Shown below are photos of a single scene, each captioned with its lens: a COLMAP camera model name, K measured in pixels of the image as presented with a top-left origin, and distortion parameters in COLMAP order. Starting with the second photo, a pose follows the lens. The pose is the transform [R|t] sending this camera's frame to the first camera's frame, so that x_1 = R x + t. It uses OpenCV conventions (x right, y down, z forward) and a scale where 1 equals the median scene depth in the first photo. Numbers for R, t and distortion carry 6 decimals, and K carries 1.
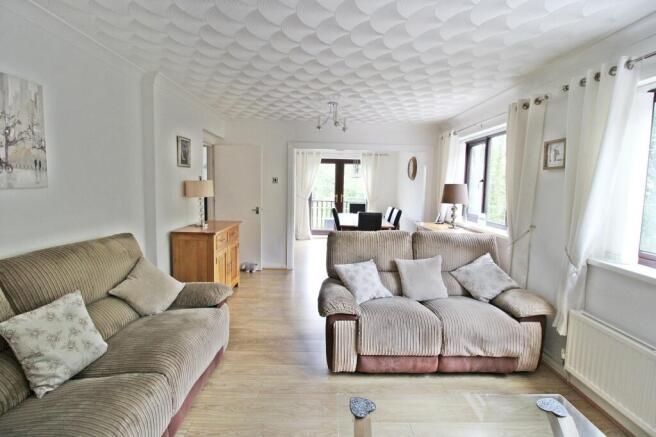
lens RADIAL K [[303.8, 0, 326.3], [0, 303.8, 216.2], [0, 0, 1]] dist [-0.011121, -0.008947]
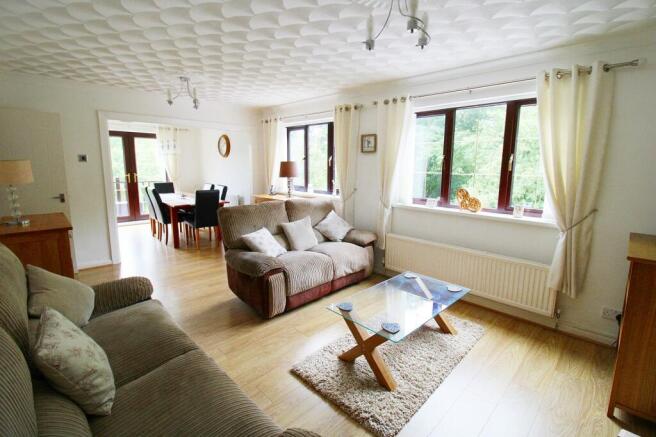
lens RADIAL K [[303.8, 0, 330.8], [0, 303.8, 217.1], [0, 0, 1]] dist [-0.011121, -0.008947]
pose [[0.717360, -0.134126, 0.683670, -0.504151], [0.075175, 0.990466, 0.115435, -0.014031], [-0.692635, -0.031413, 0.720604, -0.048081]]
